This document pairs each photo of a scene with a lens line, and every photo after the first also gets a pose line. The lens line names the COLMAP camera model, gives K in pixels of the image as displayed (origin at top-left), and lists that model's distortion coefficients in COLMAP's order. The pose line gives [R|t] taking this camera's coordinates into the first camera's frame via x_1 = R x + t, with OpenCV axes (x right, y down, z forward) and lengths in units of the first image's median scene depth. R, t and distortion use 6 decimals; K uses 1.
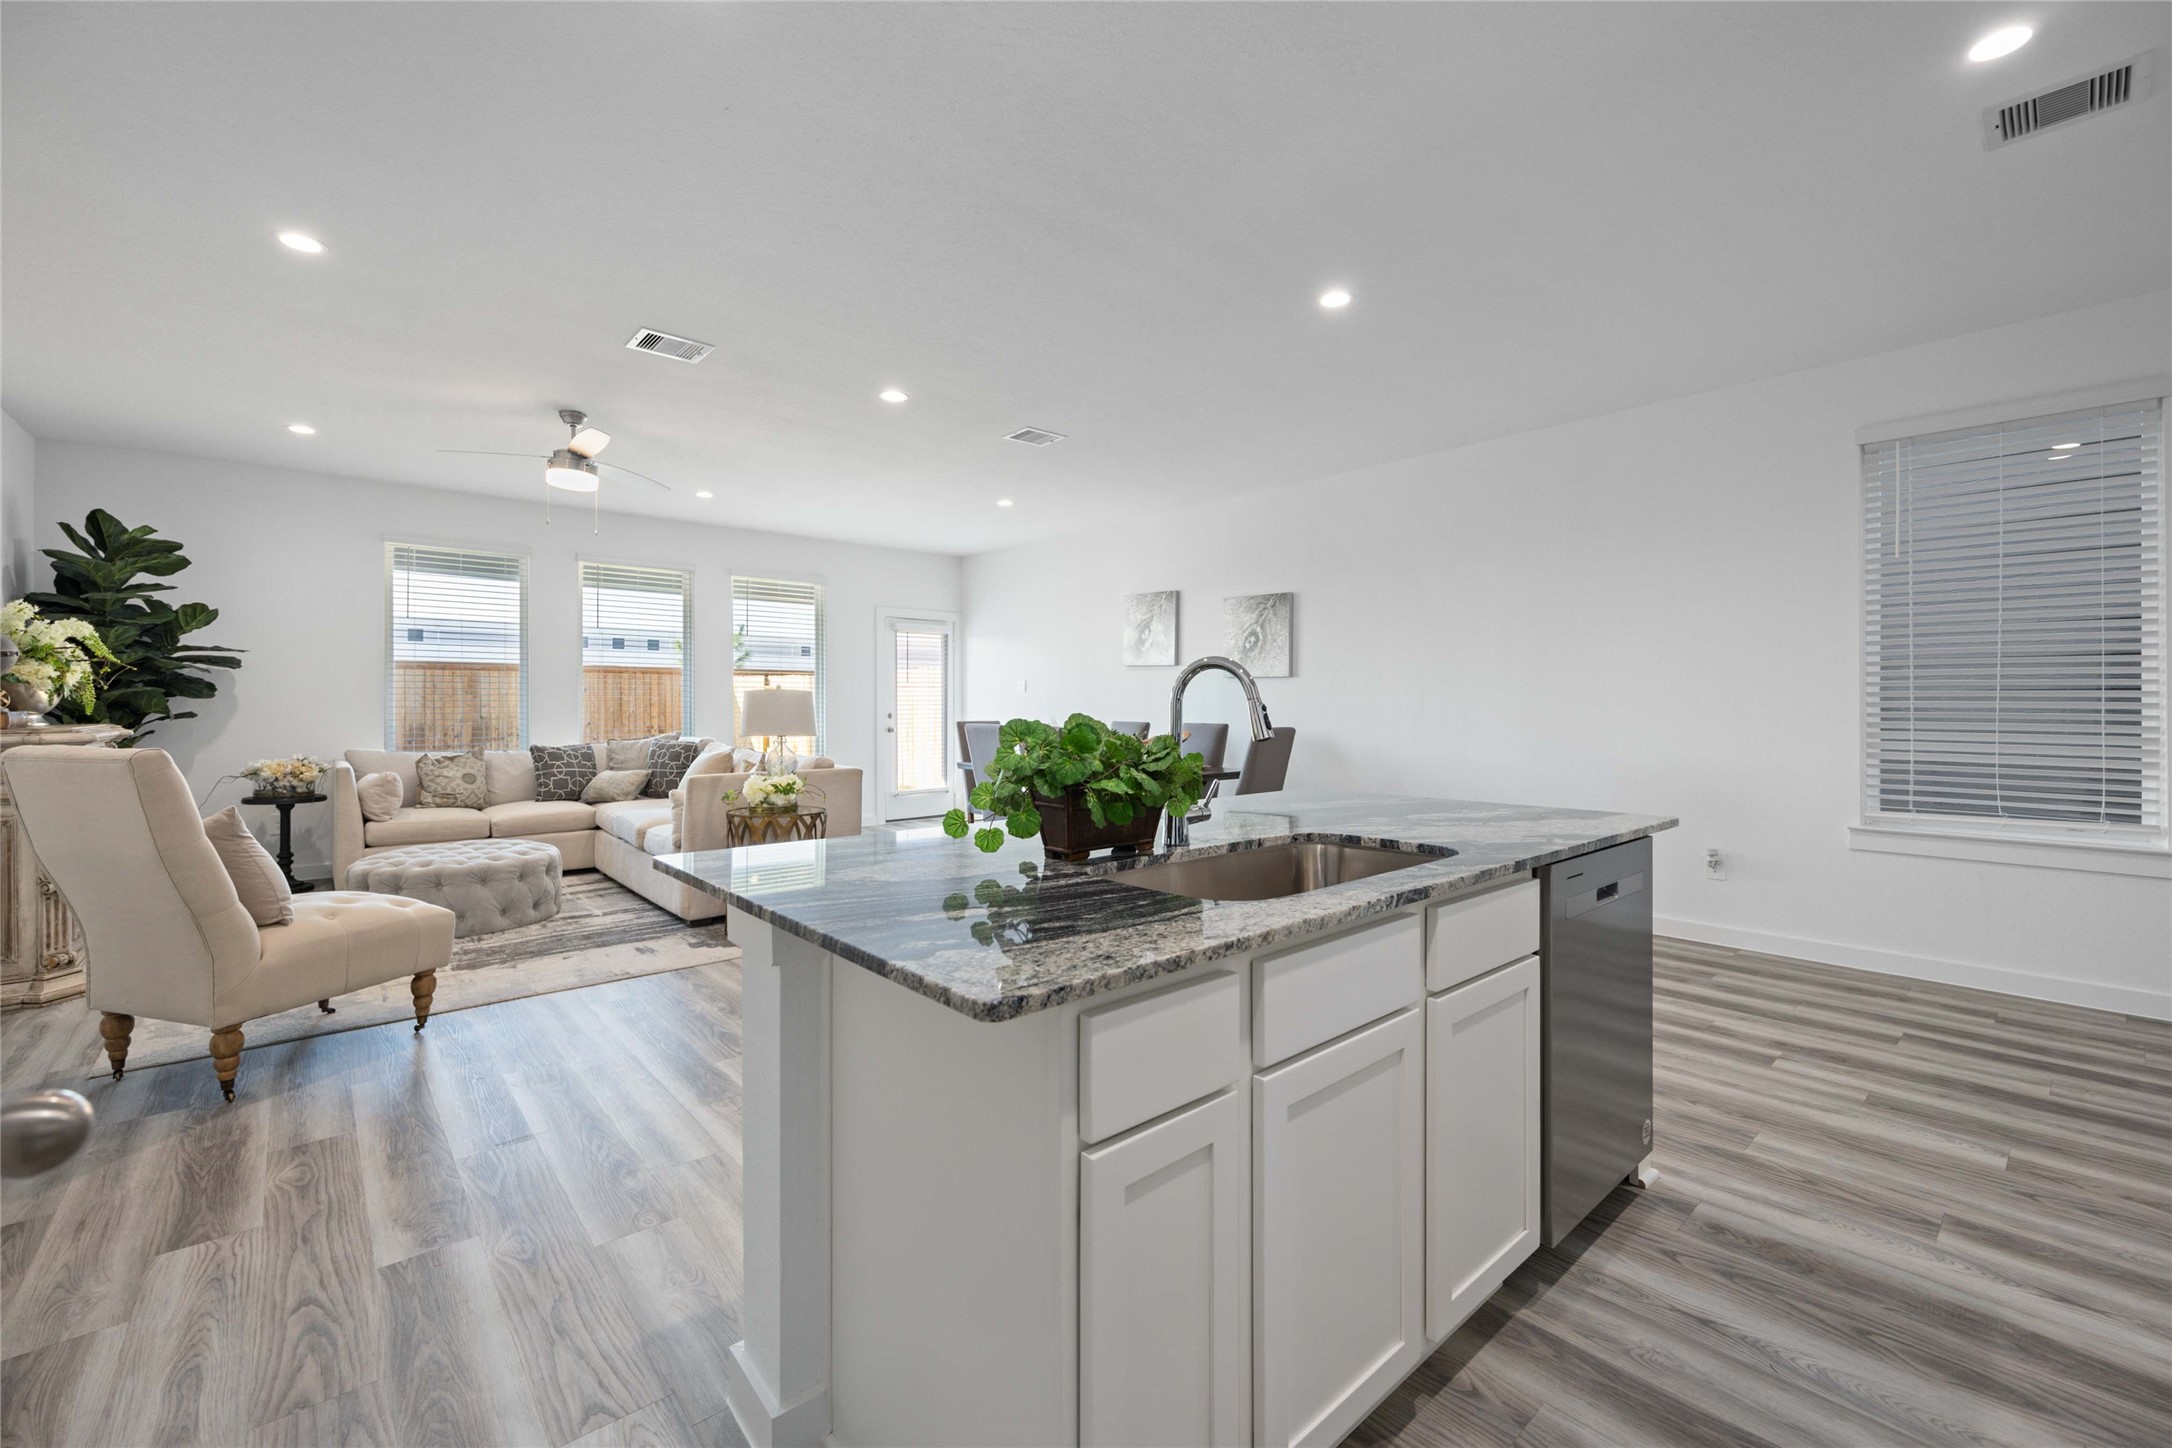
lens RADIAL K [[893.3, 0, 1085.1], [0, 893.3, 708.1], [0, 0, 1]] dist [0.000532, 0.000192]
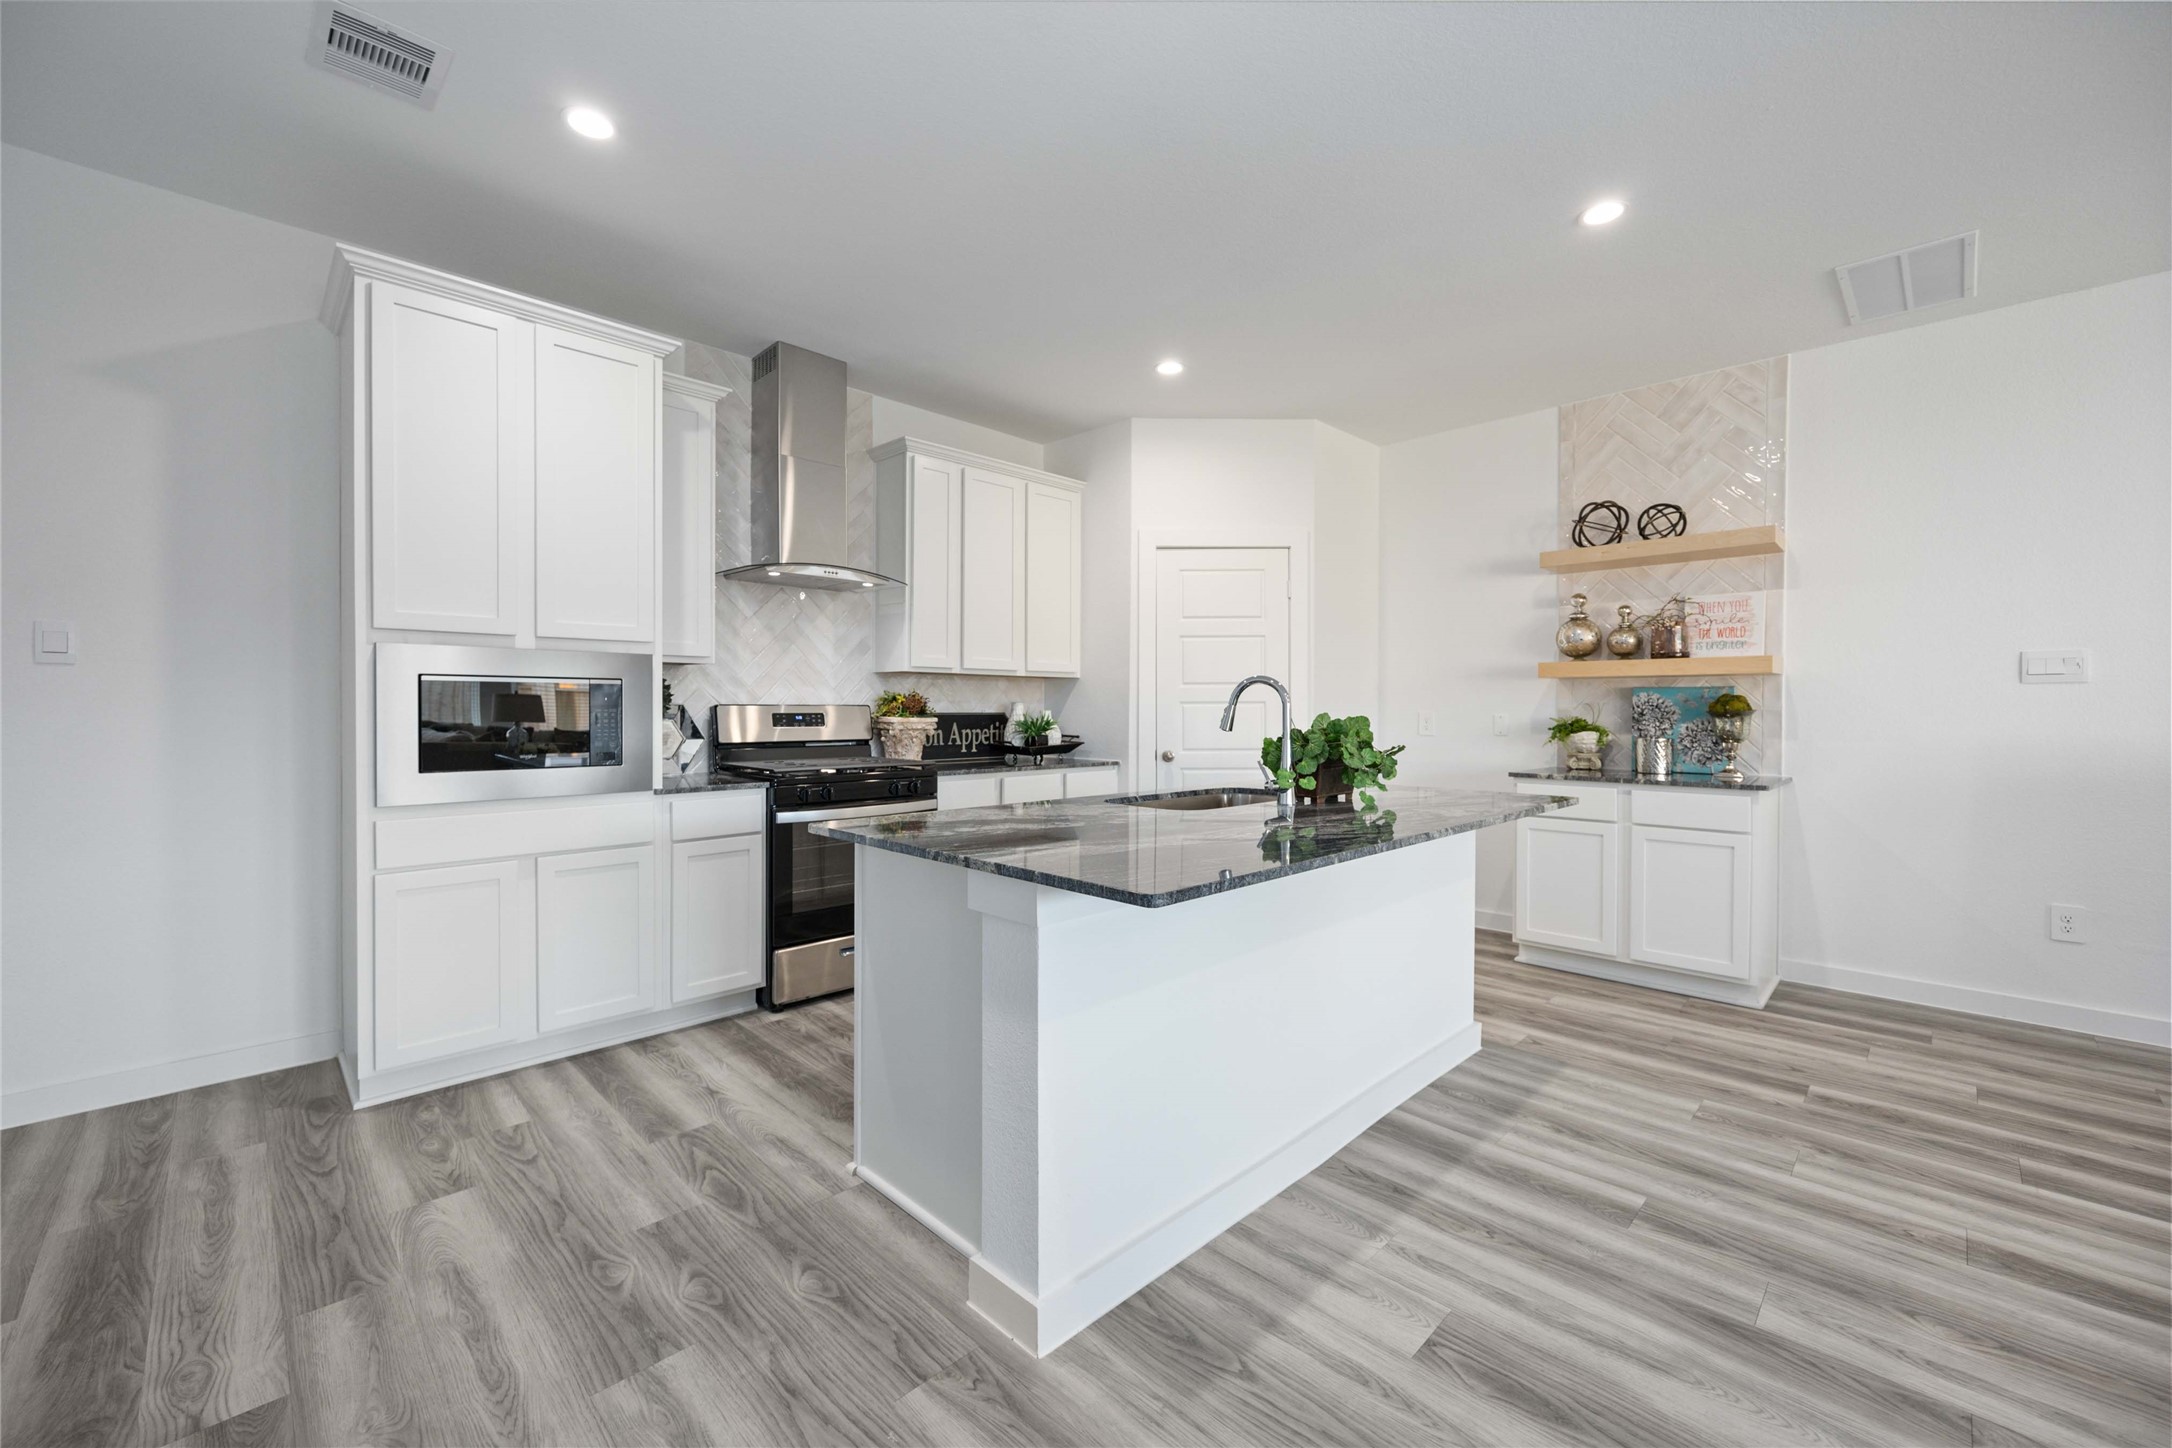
lens RADIAL K [[859.1, 0, 1089.9], [0, 859.1, 713.1], [0, 0, 1]] dist [0.000535, 0.000295]
pose [[-0.997732, -0.000556, -0.067306, 0.531845], [-0.000985, 0.999979, 0.006338, -0.003611], [0.067301, 0.006390, -0.997712, 2.454854]]
